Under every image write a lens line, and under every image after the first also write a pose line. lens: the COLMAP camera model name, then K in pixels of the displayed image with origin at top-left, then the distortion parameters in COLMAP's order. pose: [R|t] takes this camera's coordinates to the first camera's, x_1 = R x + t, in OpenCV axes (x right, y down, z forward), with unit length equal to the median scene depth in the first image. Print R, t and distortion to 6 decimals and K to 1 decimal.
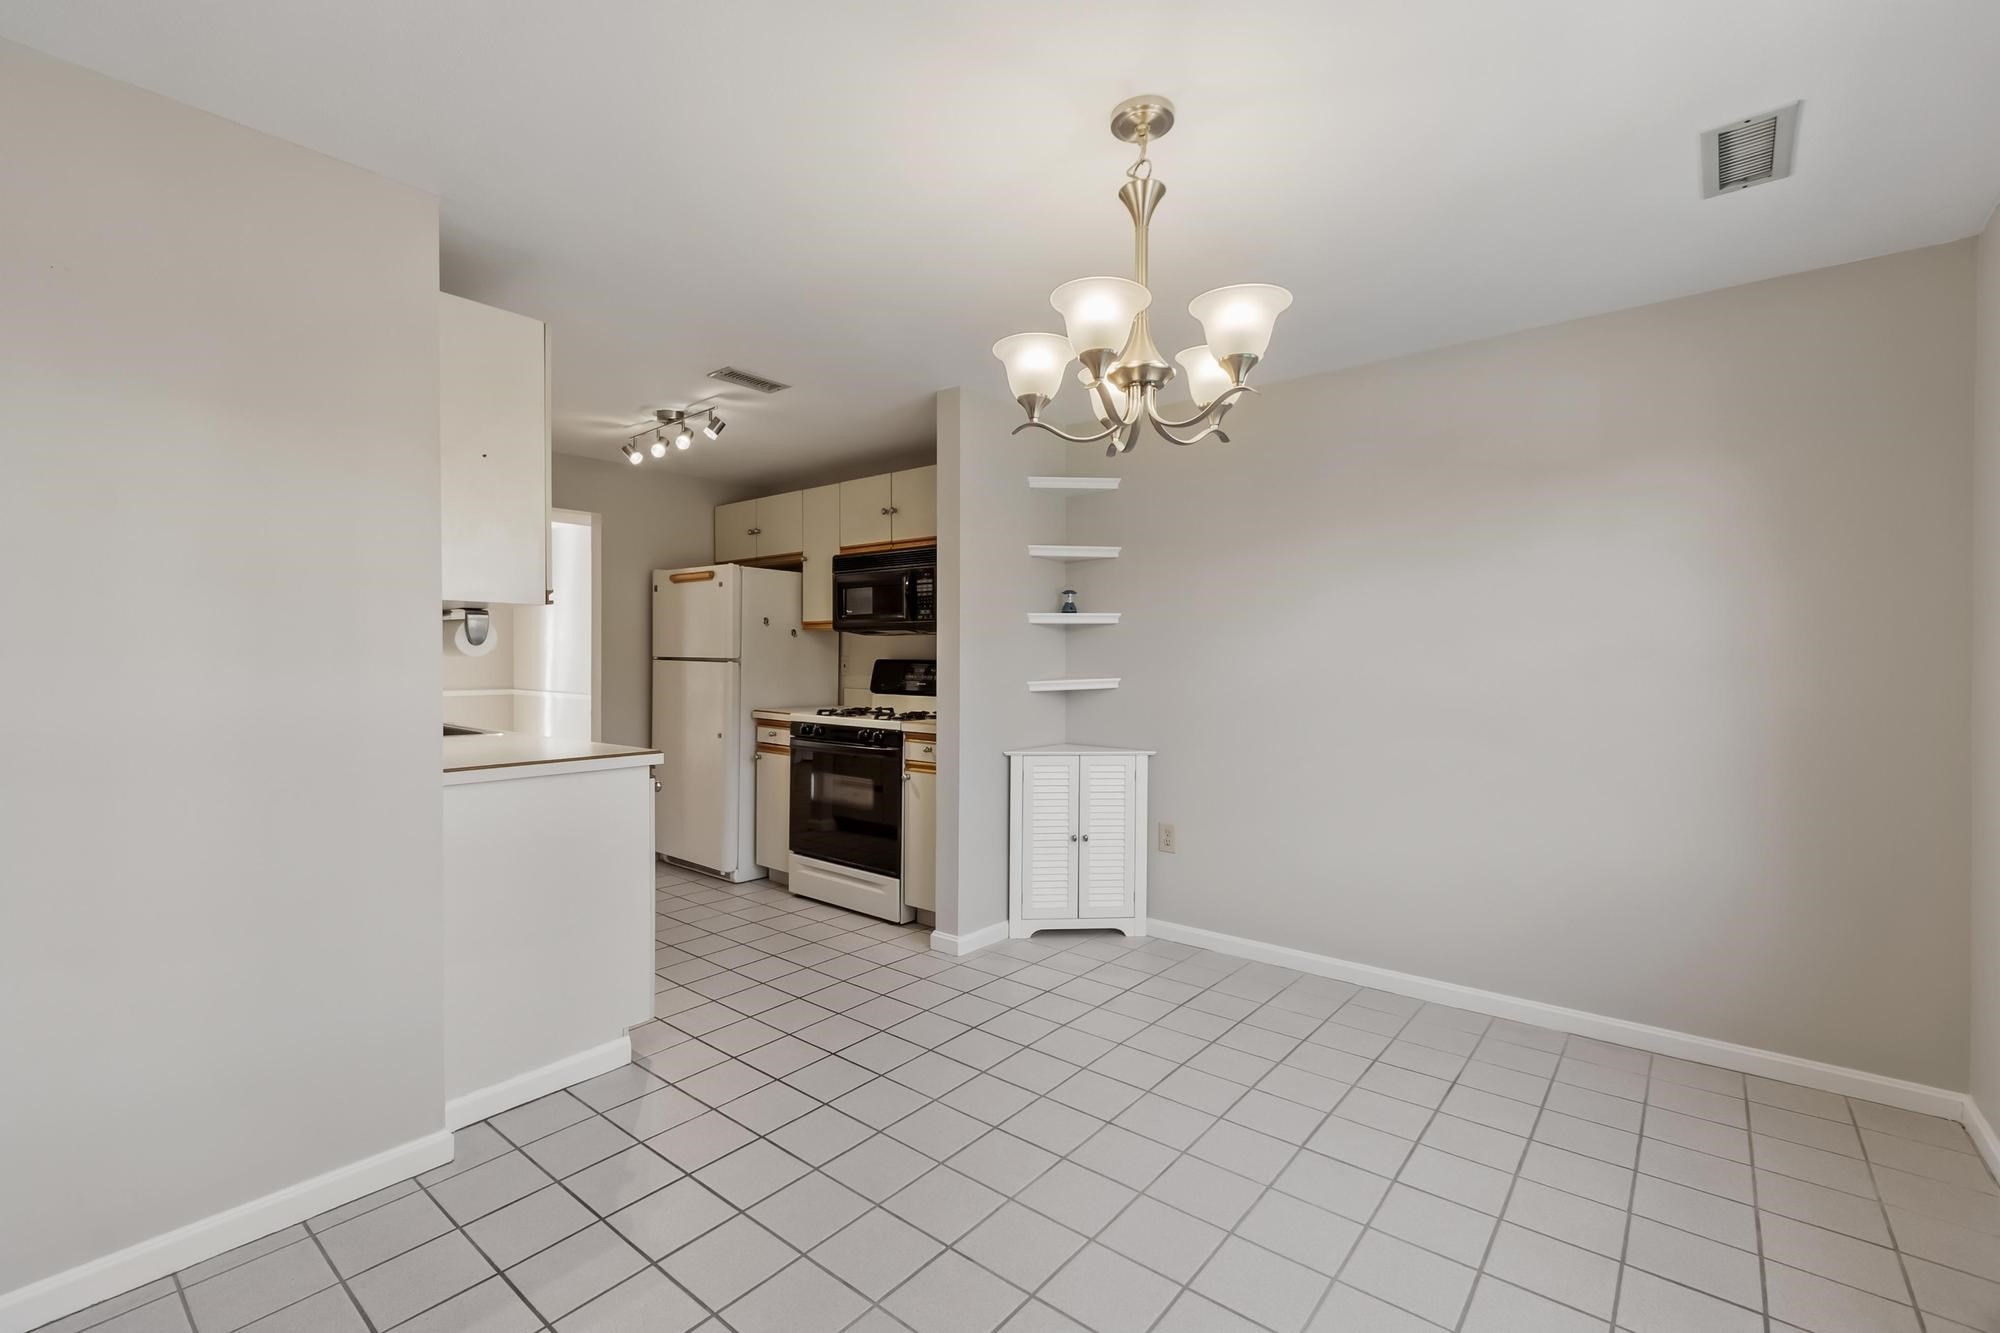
lens RADIAL K [[871.5, 0, 957.7], [0, 871.5, 666.1], [0, 0, 1]] dist [0.001013, -0.000152]
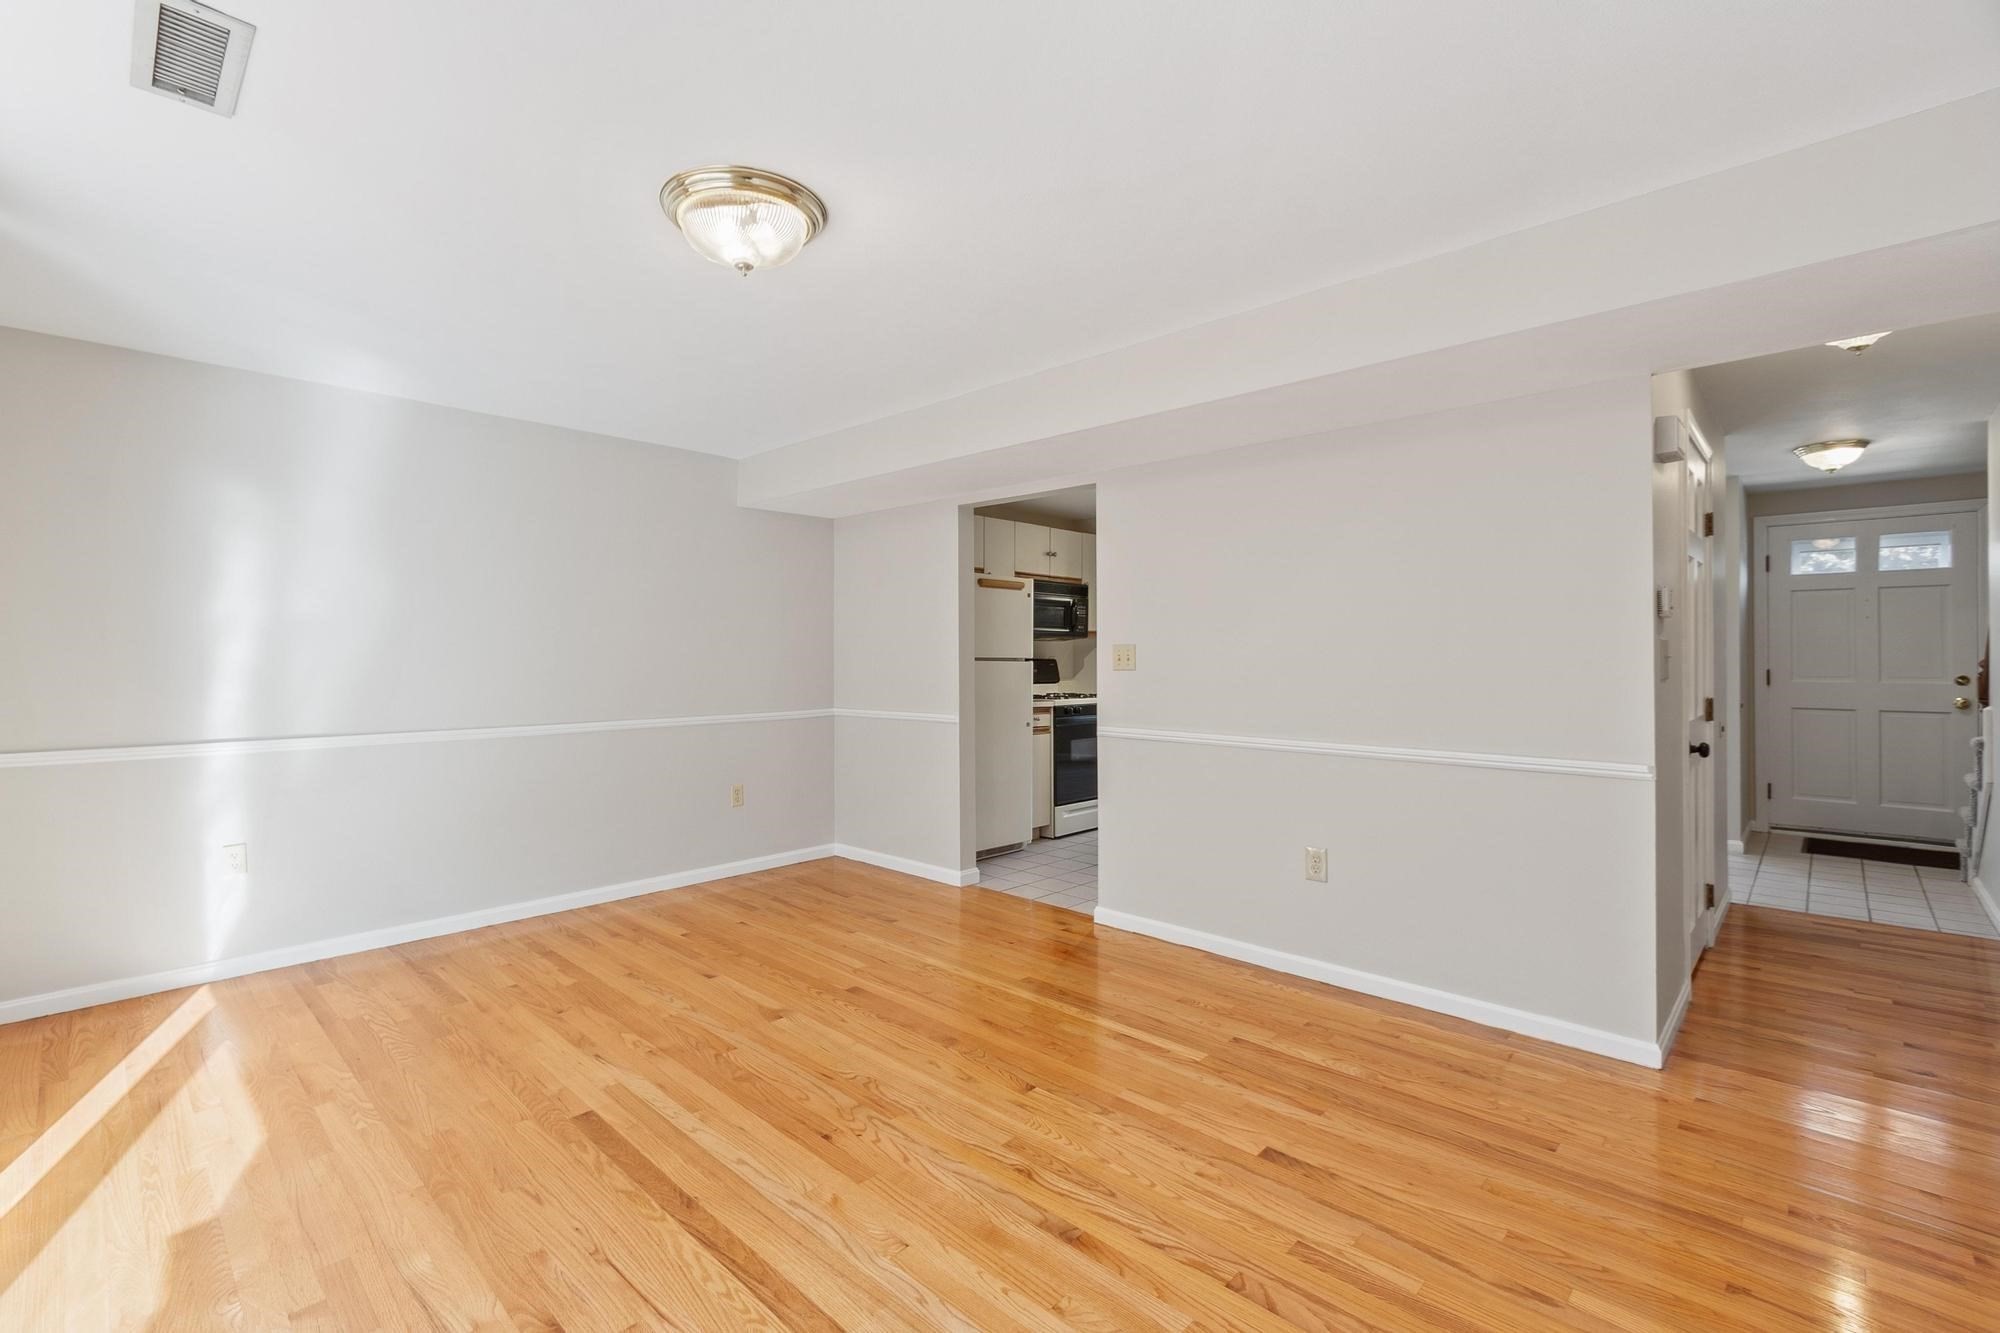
lens RADIAL K [[878.0, 0, 952.5], [0, 878.0, 678.0], [0, 0, 1]] dist [0.006251, 0.000177]
pose [[0.075677, -0.026701, 0.996775, -1.460965], [0.010326, 0.999609, 0.025993, -0.014662], [-0.997079, 0.008325, 0.075924, 1.017394]]
